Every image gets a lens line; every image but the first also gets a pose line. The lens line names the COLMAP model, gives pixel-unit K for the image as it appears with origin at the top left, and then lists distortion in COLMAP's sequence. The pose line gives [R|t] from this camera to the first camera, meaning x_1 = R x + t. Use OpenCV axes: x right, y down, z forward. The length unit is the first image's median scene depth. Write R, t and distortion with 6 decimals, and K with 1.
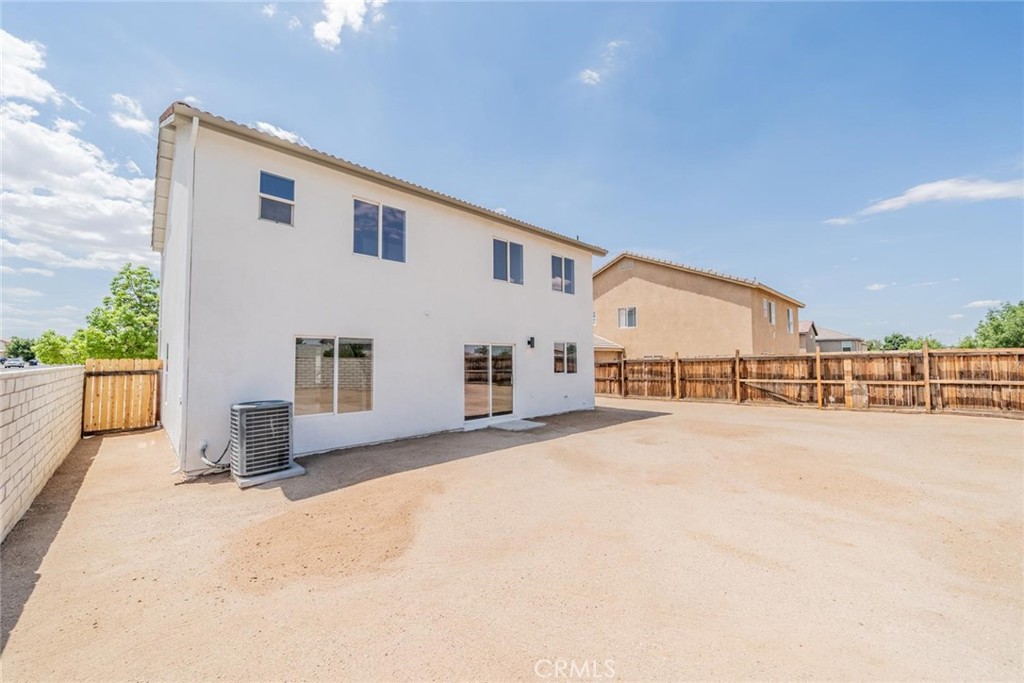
lens RADIAL K [[383.9, 0, 513.9], [0, 383.9, 346.5], [0, 0, 1]] dist [-0.000268, -0.000070]
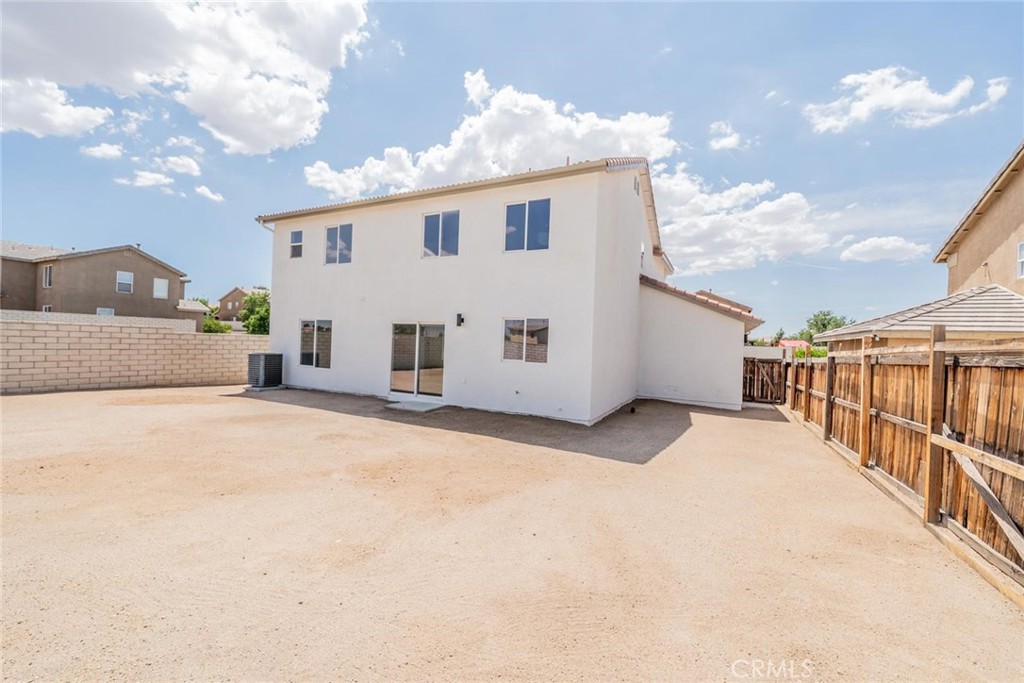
lens RADIAL K [[425.0, 0, 513.0], [0, 425.0, 341.3], [0, 0, 1]] dist [0.000962, 0.000078]
pose [[0.328870, 0.012649, -0.944291, 1.022646], [-0.009074, 0.999906, 0.010233, 0.028193], [0.944332, 0.005203, 0.328954, 0.826619]]
